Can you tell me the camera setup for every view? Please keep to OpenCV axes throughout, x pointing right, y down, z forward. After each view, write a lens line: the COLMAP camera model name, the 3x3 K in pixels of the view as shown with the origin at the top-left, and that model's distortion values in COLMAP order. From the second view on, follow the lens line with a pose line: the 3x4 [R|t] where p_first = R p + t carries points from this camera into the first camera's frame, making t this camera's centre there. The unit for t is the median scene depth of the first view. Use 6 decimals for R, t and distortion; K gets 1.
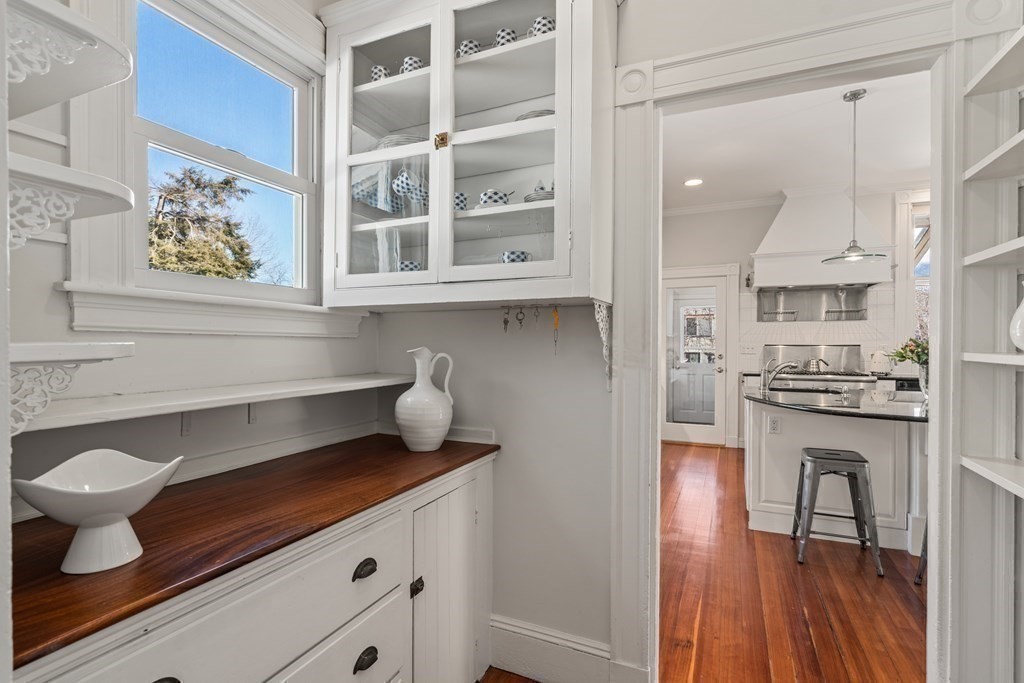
lens RADIAL K [[478.3, 0, 514.9], [0, 478.3, 345.5], [0, 0, 1]] dist [0.003803, -0.000103]
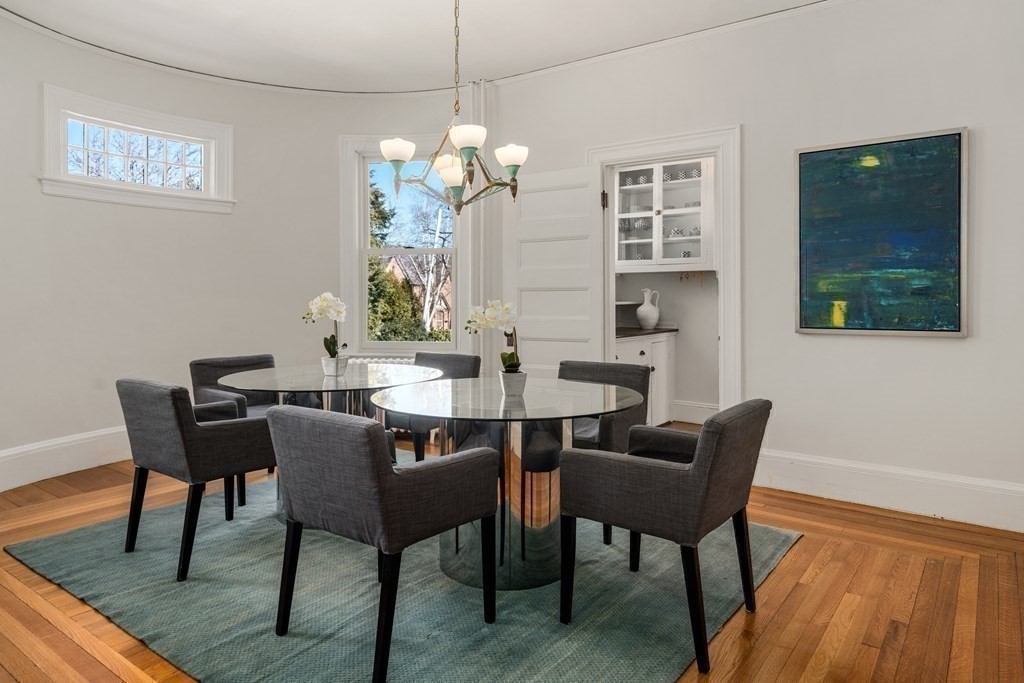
lens RADIAL K [[630.8, 0, 532.7], [0, 630.8, 302.0], [0, 0, 1]] dist [0.005386, 0.002737]
pose [[0.981472, -0.001657, -0.191597, -0.151893], [0.002549, 0.999987, 0.004411, 0.059977], [0.191587, -0.004818, 0.981464, -2.440856]]
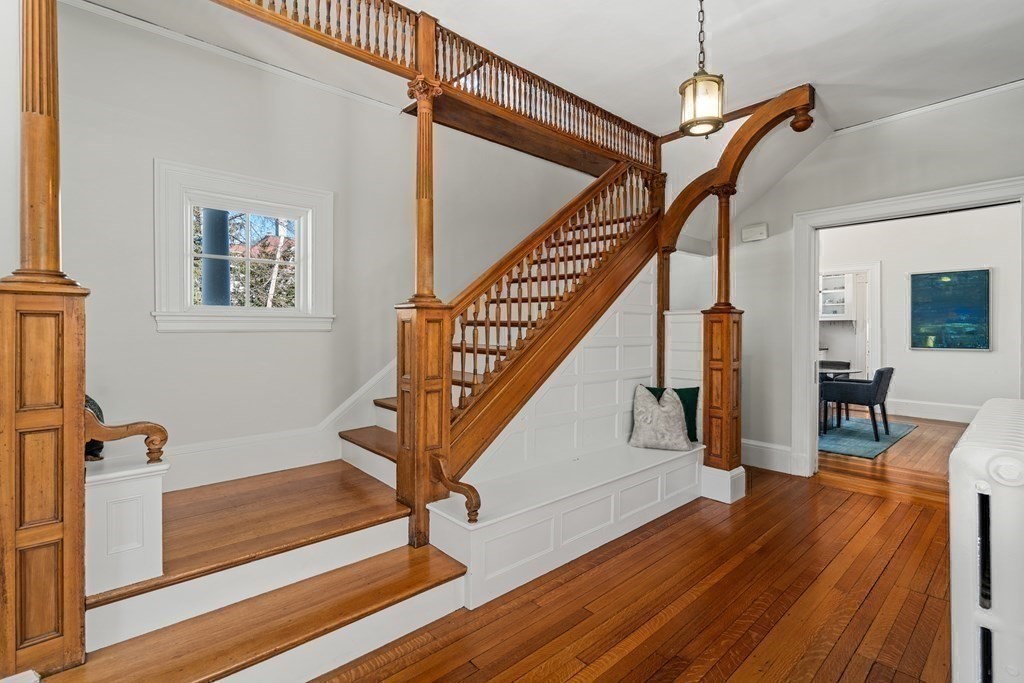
lens RADIAL K [[478.3, 0, 513.5], [0, 478.3, 331.6], [0, 0, 1]] dist [0.003803, -0.000103]
pose [[0.918594, 0.001591, -0.395199, -1.124840], [-0.000466, 0.999996, 0.002941, 0.021498], [0.395202, -0.002517, 0.918591, -5.089499]]
